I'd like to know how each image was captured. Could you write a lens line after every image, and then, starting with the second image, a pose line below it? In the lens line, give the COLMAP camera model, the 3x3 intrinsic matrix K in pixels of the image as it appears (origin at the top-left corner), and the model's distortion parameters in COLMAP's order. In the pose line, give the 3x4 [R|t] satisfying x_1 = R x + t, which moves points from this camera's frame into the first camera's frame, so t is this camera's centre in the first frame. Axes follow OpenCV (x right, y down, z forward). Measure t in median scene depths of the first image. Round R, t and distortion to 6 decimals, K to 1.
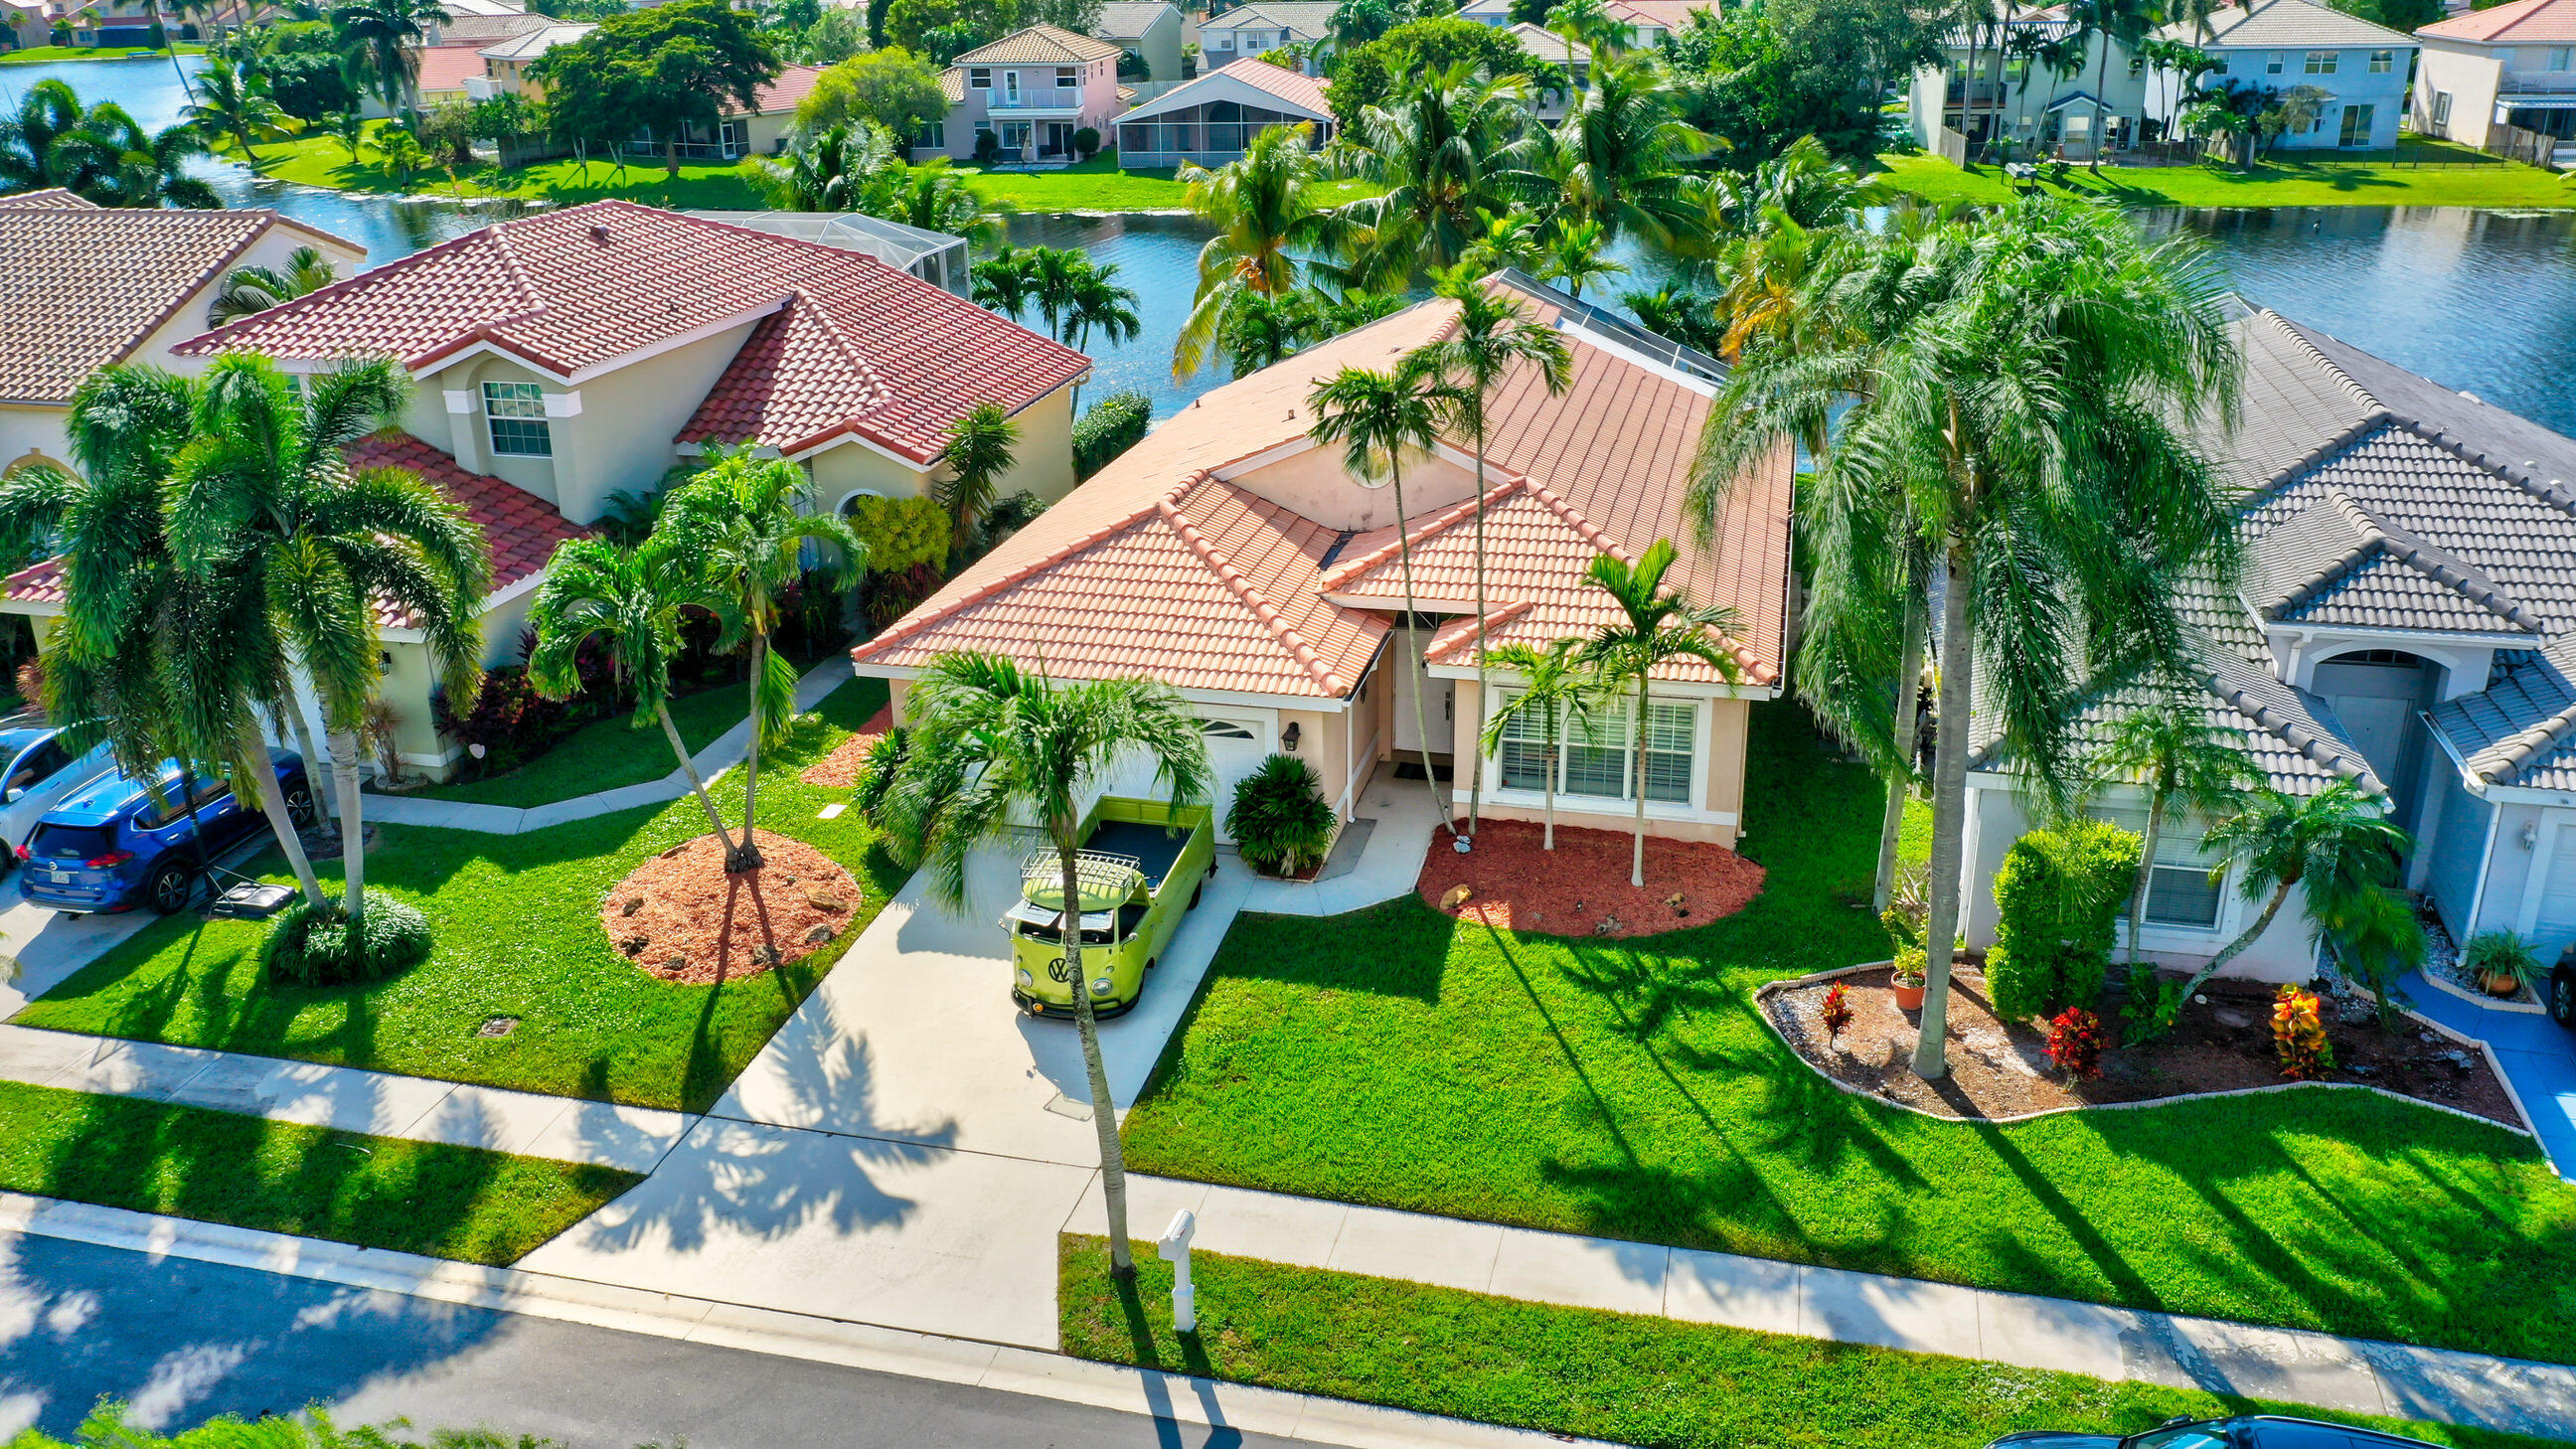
lens RADIAL K [[2003.5, 0, 1288.0], [0, 2003.5, 724.5], [0, 0, 1]] dist [0.003178, -0.006950]
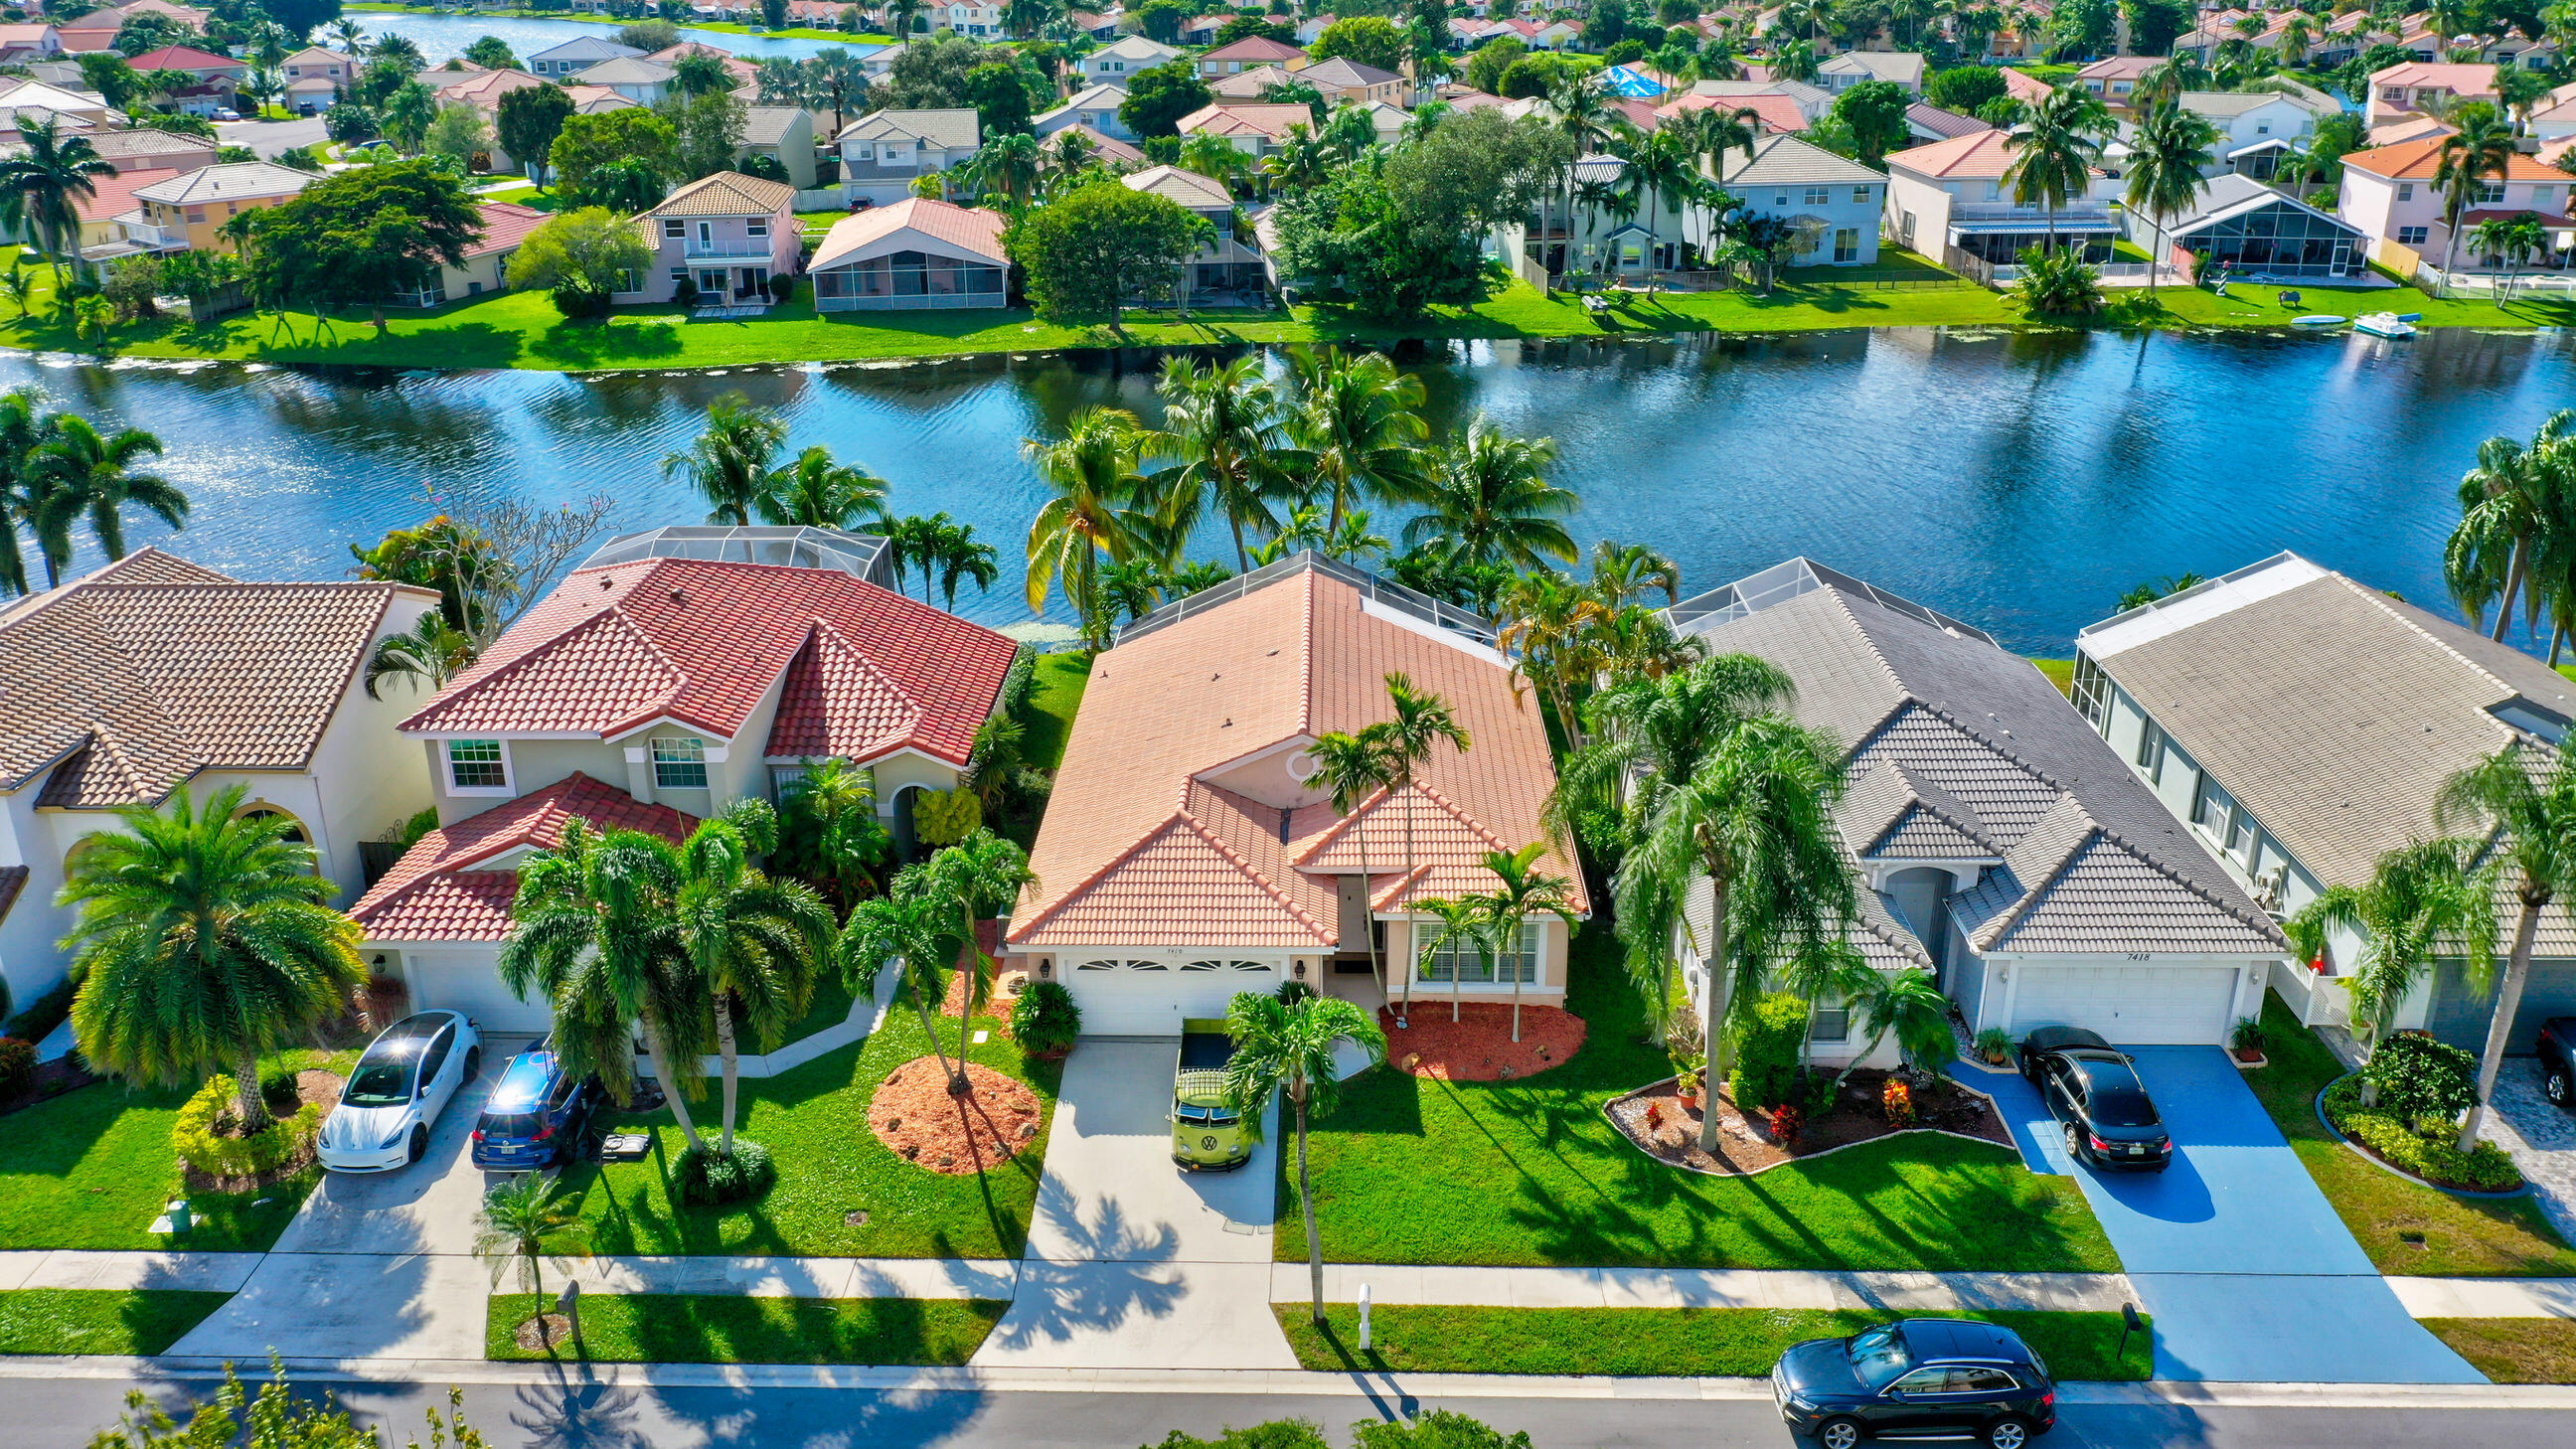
lens RADIAL K [[2003.5, 0, 1288.0], [0, 2003.5, 724.5], [0, 0, 1]] dist [0.003178, -0.006950]
pose [[0.975751, -0.071794, 0.206774, -0.351050], [0.070291, 0.997419, 0.014616, -0.231172], [-0.207290, 0.000272, 0.978279, -0.604371]]
